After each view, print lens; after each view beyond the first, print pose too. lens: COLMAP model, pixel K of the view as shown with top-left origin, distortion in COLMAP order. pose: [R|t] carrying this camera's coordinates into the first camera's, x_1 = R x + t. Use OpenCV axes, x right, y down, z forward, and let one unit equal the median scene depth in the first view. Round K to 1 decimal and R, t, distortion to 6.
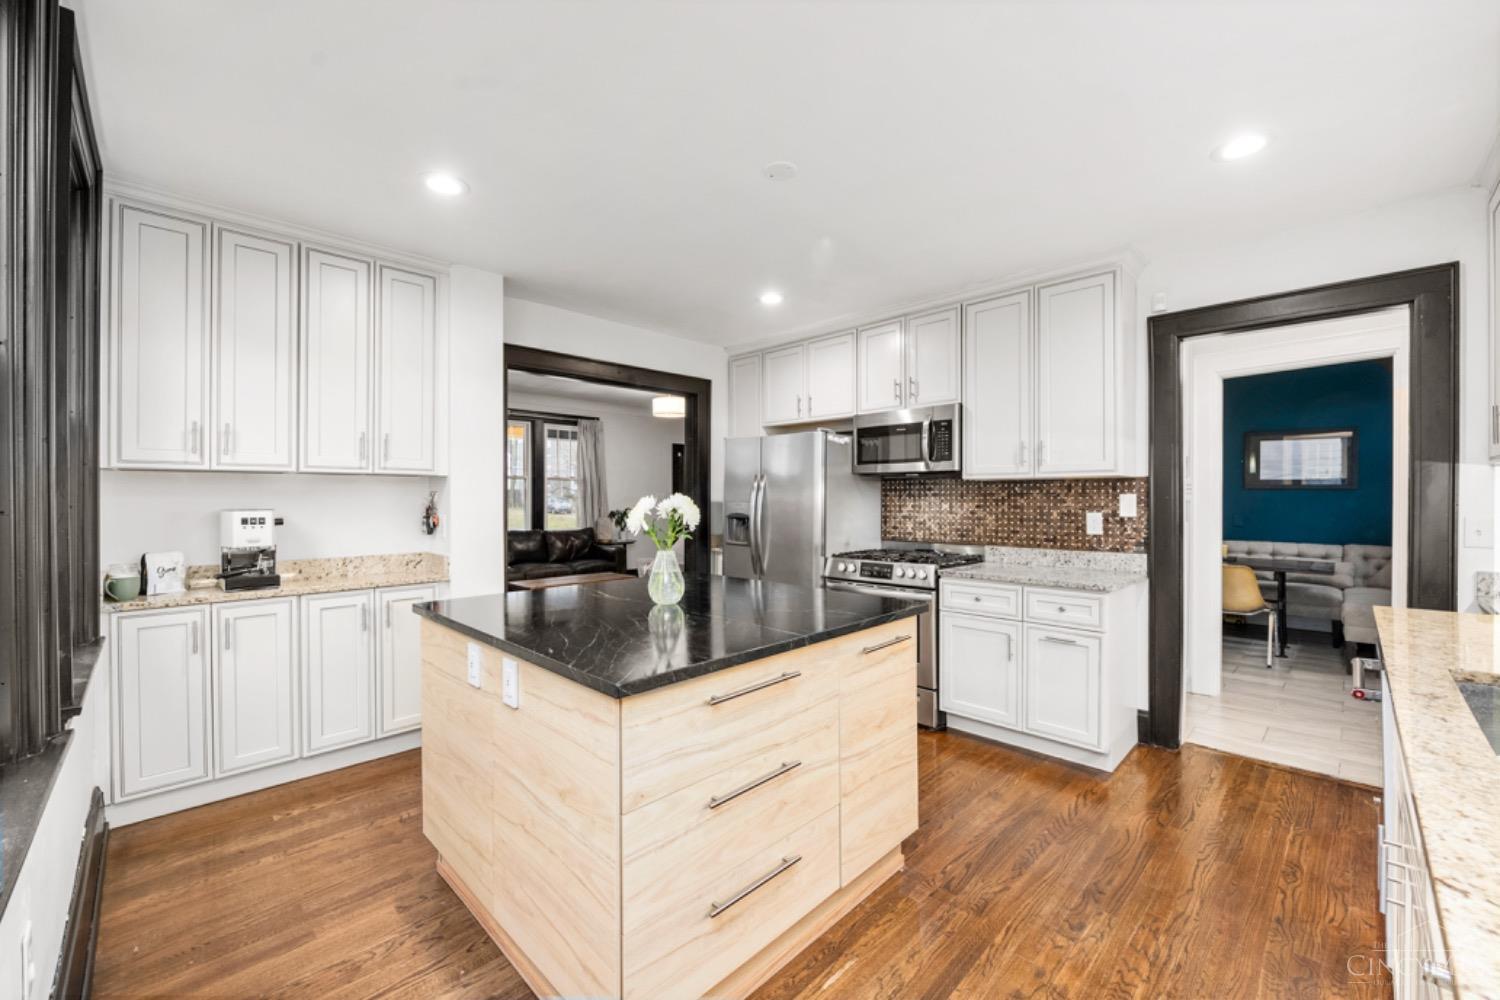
lens RADIAL K [[600.5, 0, 748.6], [0, 600.5, 497.4], [0, 0, 1]] dist [-0.010710, -0.000541]
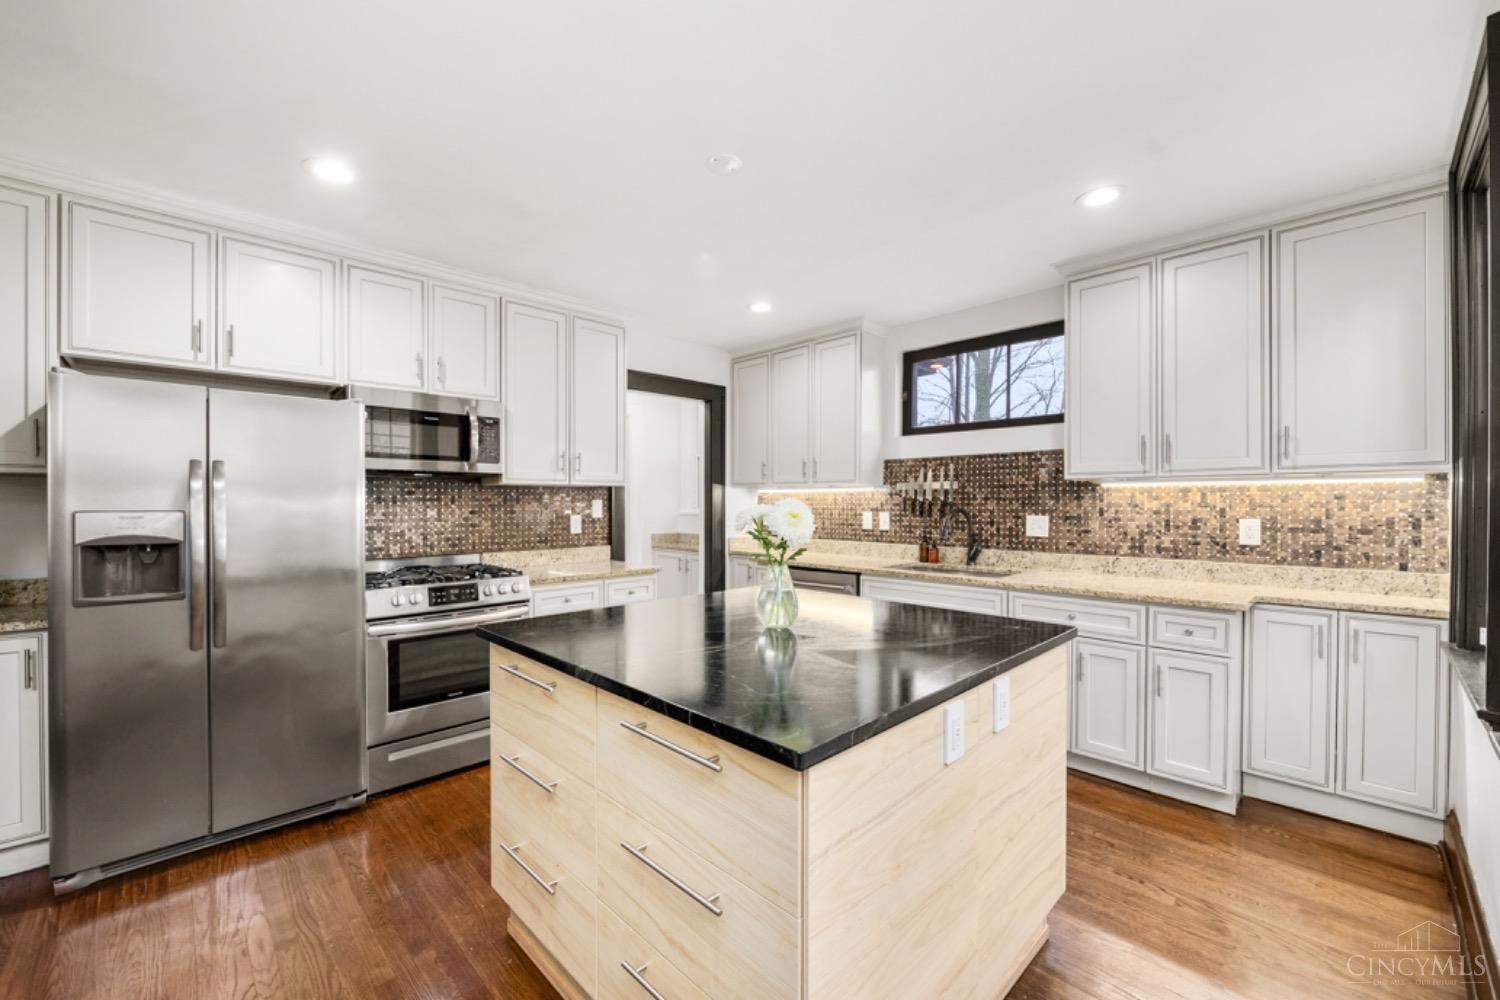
lens RADIAL K [[600.5, 0, 738.9], [0, 600.5, 506.4], [0, 0, 1]] dist [-0.010710, -0.000541]
pose [[0.017696, -0.006929, 0.999819, -0.539917], [-0.000185, 0.999976, 0.006933, -0.000648], [-0.999843, -0.000308, 0.017695, 0.569225]]
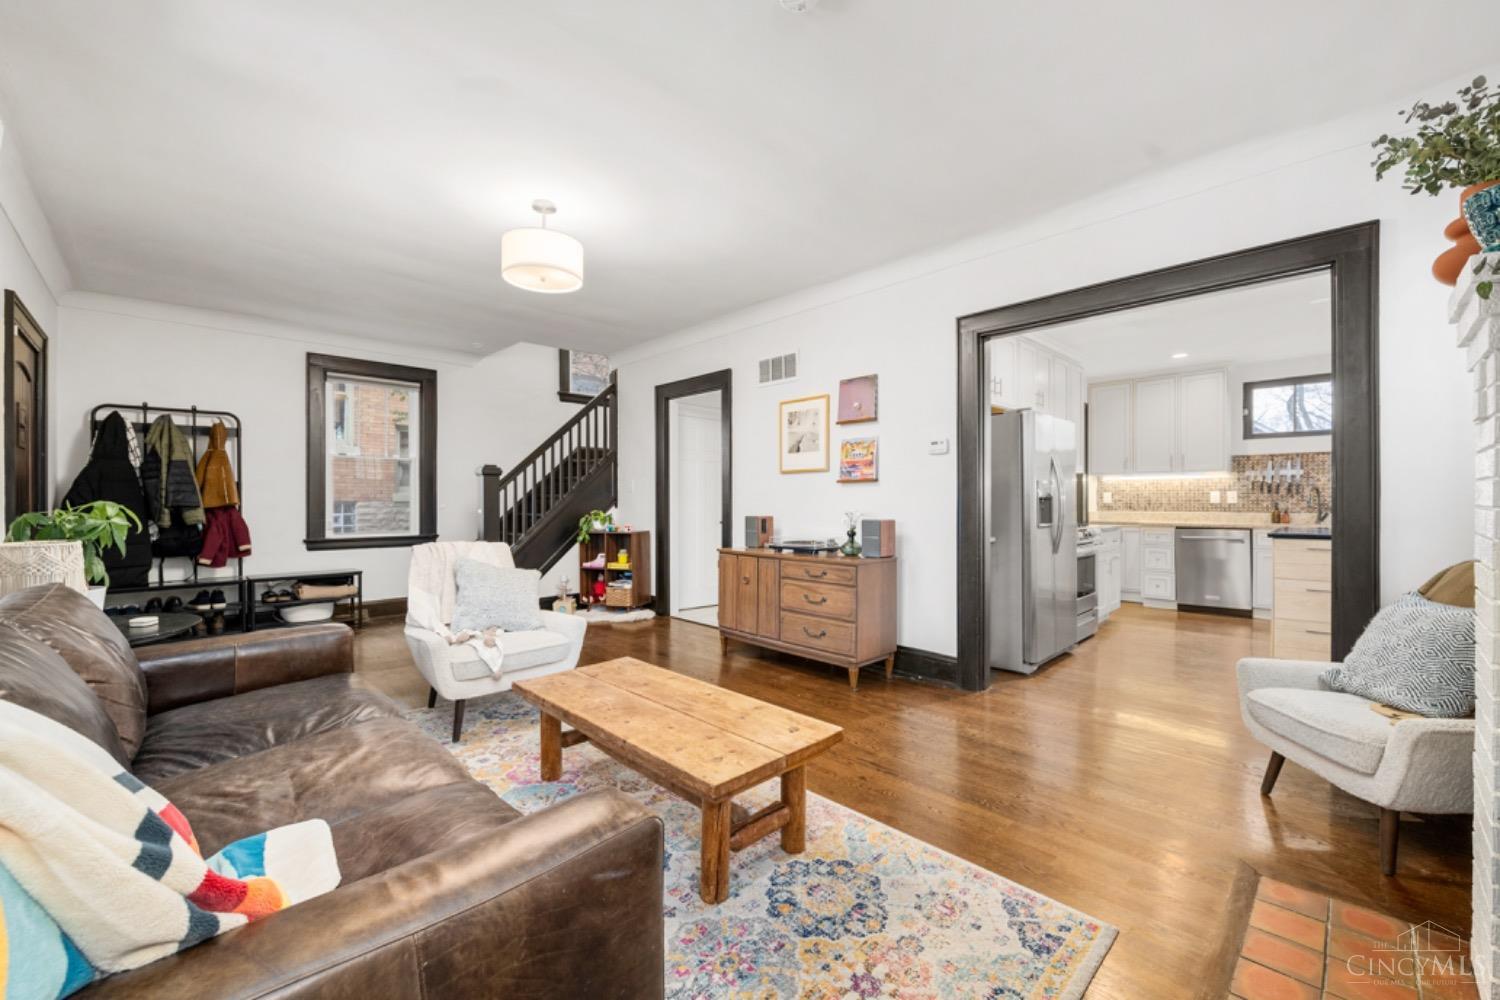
lens RADIAL K [[600.5, 0, 741.1], [0, 600.5, 500.2], [0, 0, 1]] dist [-0.010710, -0.000541]
pose [[0.017231, 0.000487, 0.999851, -1.070802], [0.000489, 1.000000, -0.000495, 0.042846], [-0.999851, 0.000497, 0.017231, 1.637913]]
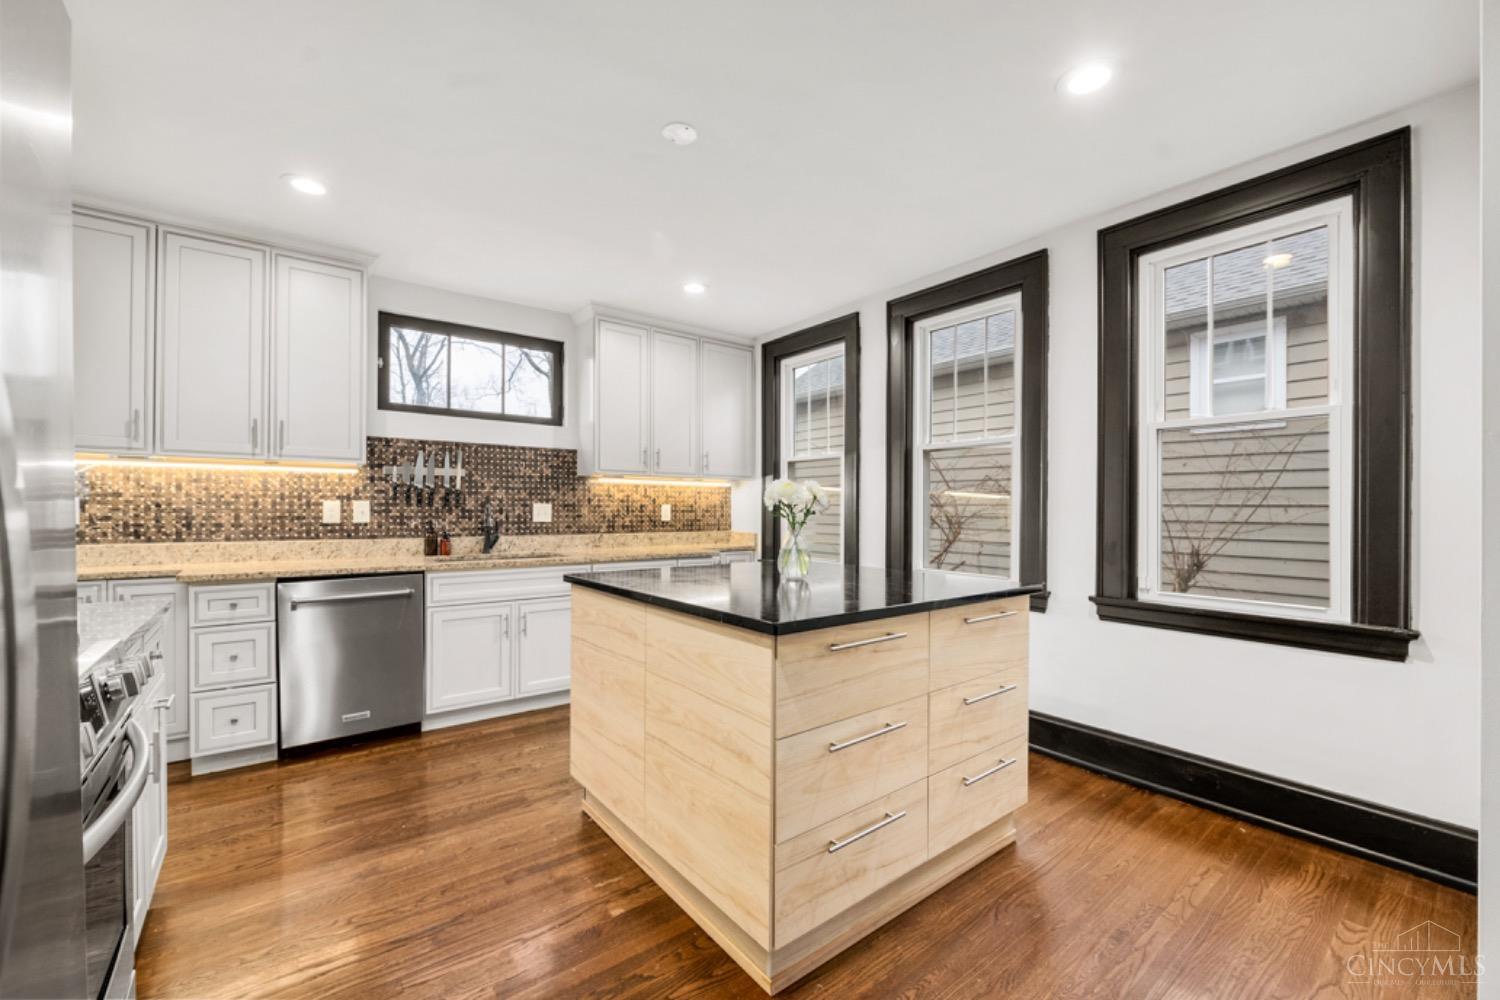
lens RADIAL K [[600.5, 0, 744.7], [0, 600.5, 510.5], [0, 0, 1]] dist [-0.010710, -0.000541]
pose [[-0.991987, -0.003486, 0.126292, -0.097423], [-0.003534, 0.999994, -0.000157, 0.030950], [-0.126291, -0.000602, -0.991993, 1.138568]]
